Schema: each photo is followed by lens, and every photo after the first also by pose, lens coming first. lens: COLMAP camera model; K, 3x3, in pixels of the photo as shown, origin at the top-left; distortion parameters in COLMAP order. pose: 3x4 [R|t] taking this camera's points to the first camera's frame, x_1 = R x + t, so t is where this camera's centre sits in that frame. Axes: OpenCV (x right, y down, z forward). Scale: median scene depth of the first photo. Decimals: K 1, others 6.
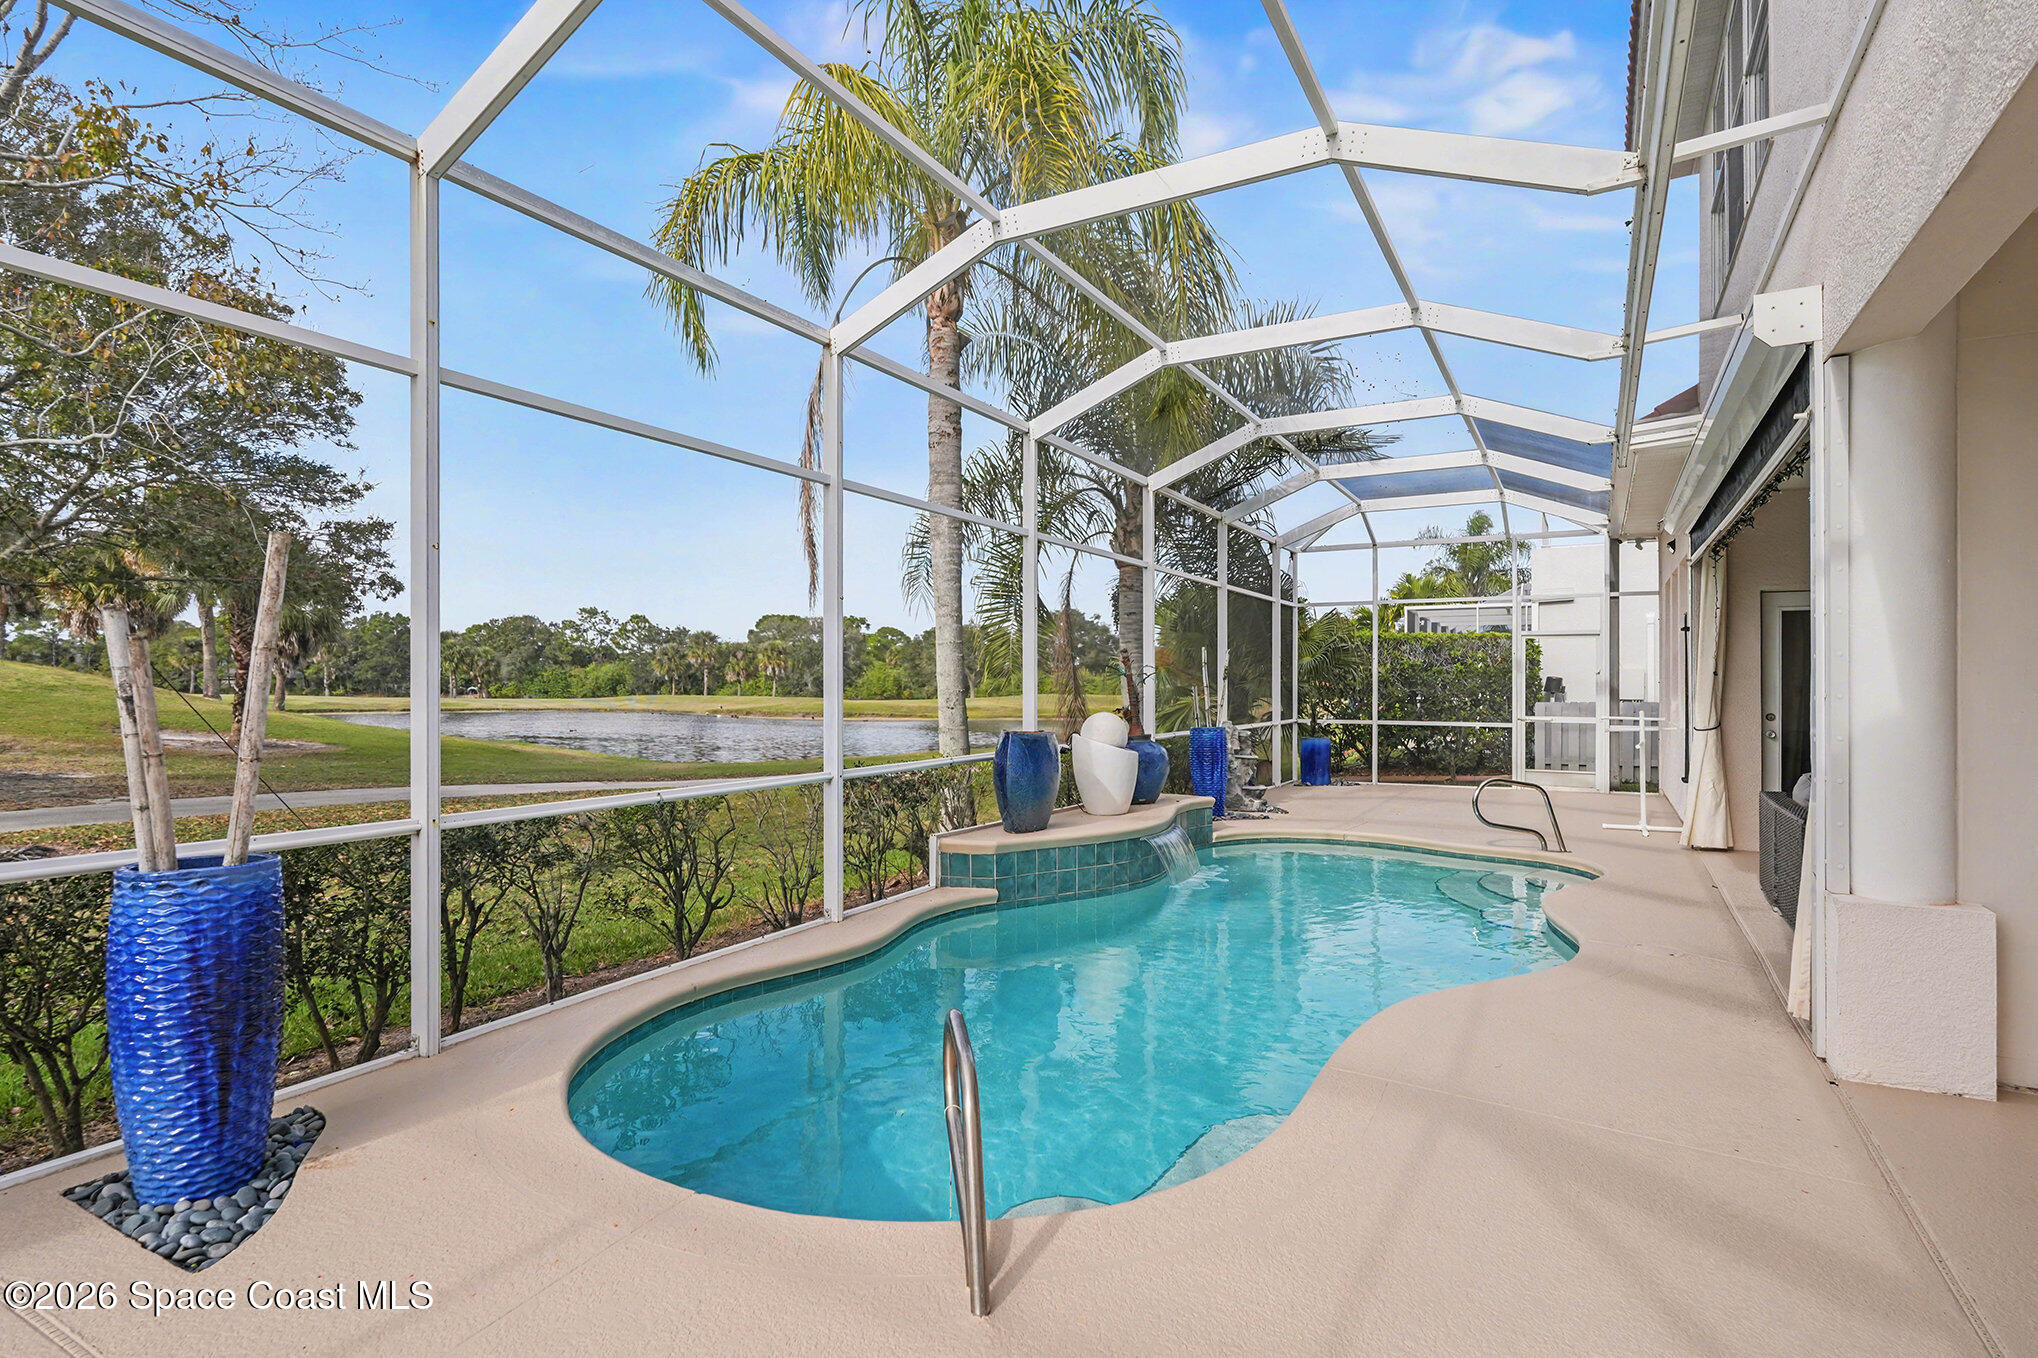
lens RADIAL K [[1008.3, 0, 1019.0], [0, 1008.3, 679.0], [0, 0, 1]] dist [0.000804, 0.000120]
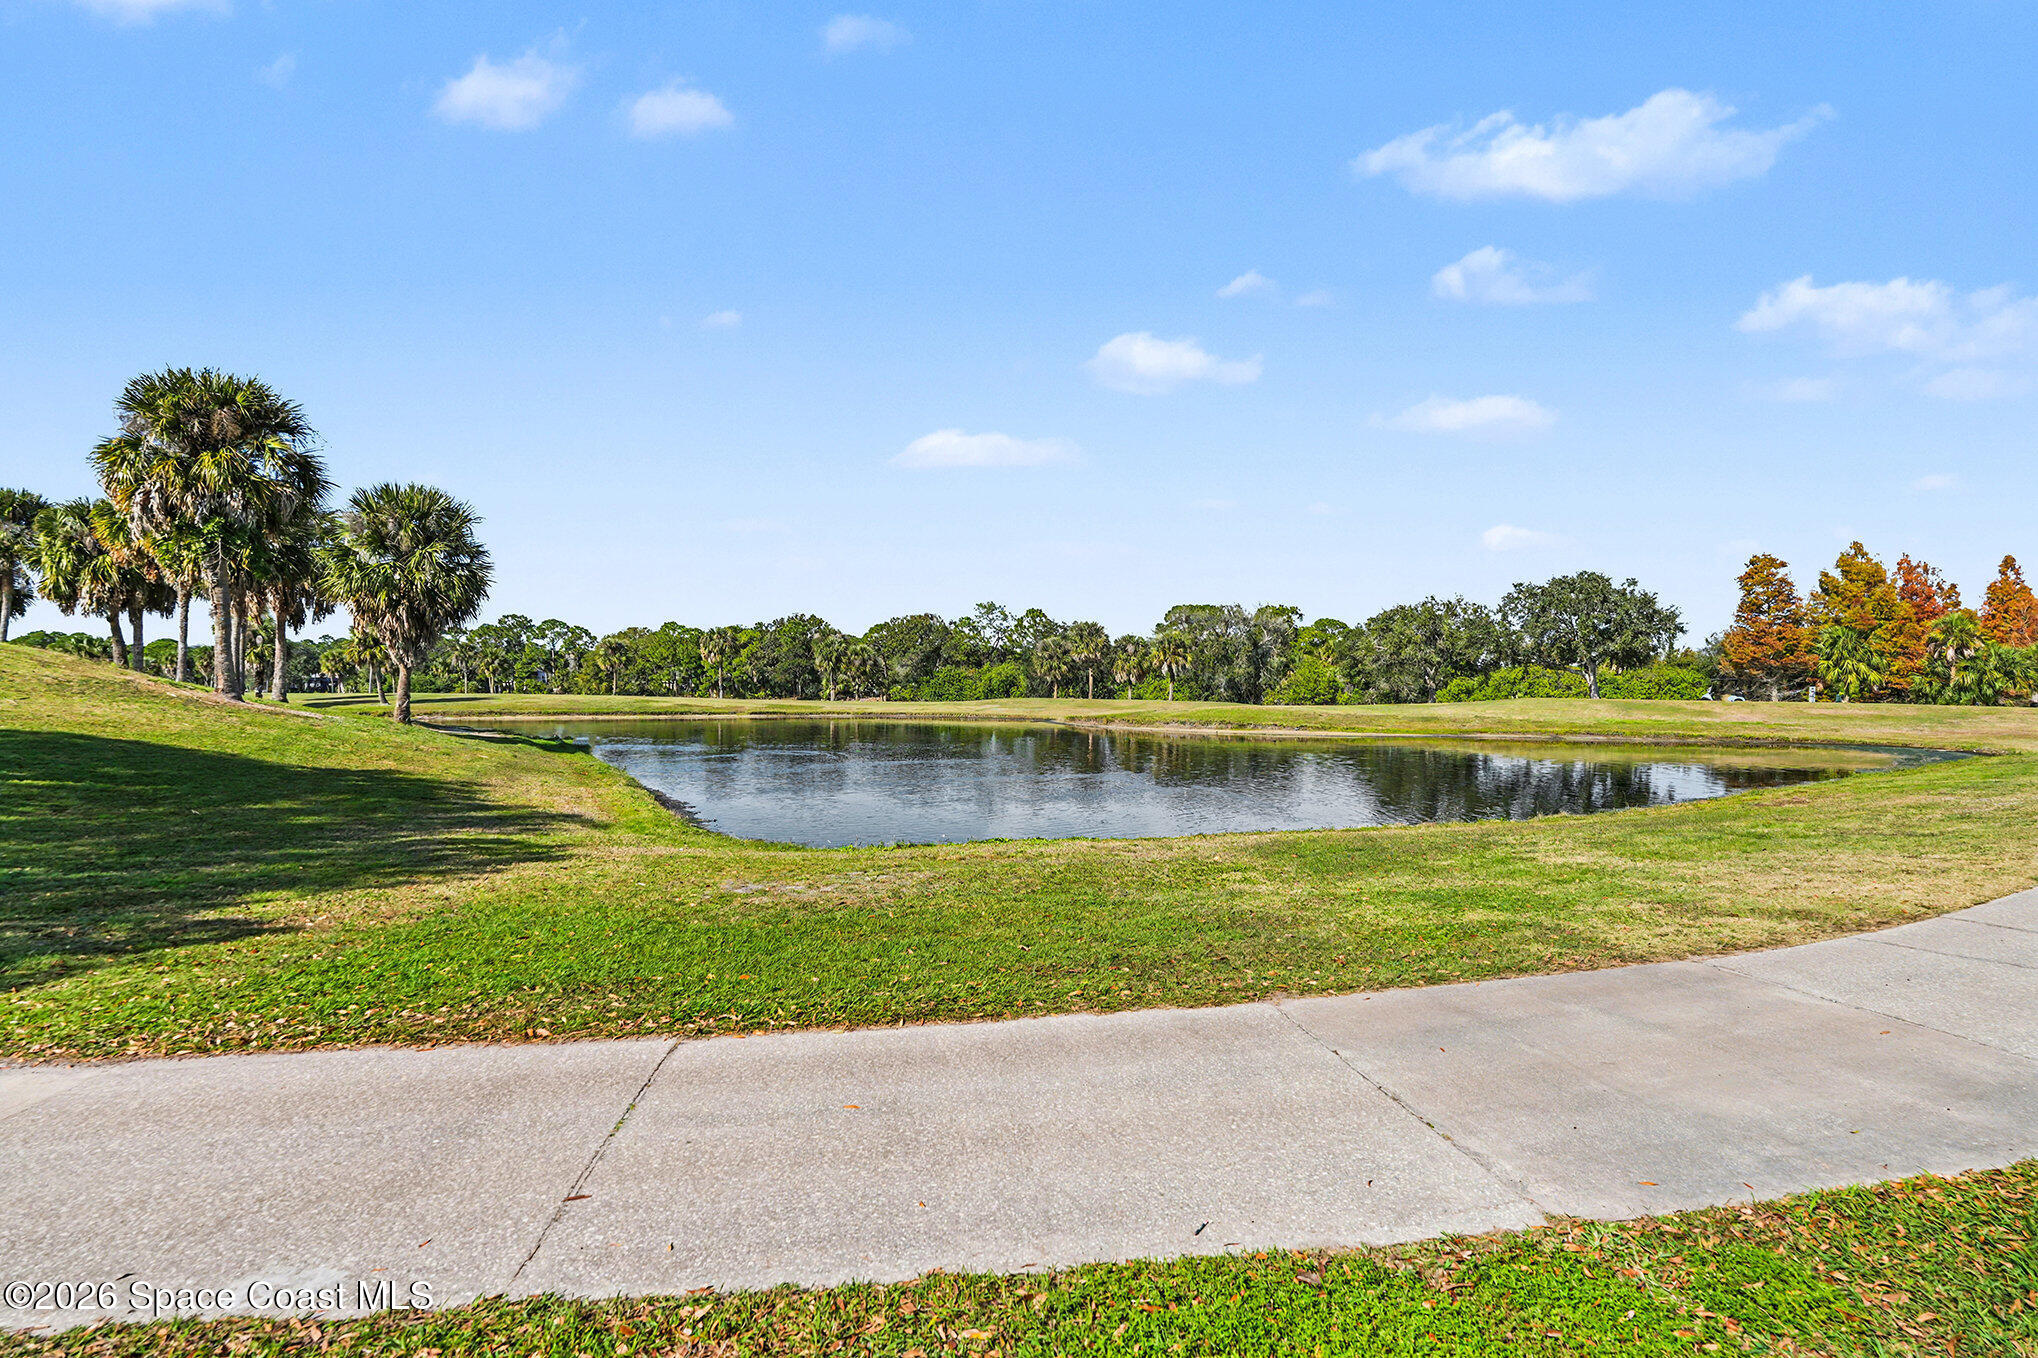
lens RADIAL K [[1080.2, 0, 1025.7], [0, 1080.2, 674.8], [0, 0, 1]] dist [0.000136, 0.001161]
pose [[0.917295, -0.006696, -0.398152, -0.004434], [0.003692, 0.999959, -0.008309, 0.002827], [0.398191, 0.006152, 0.917282, 0.120928]]
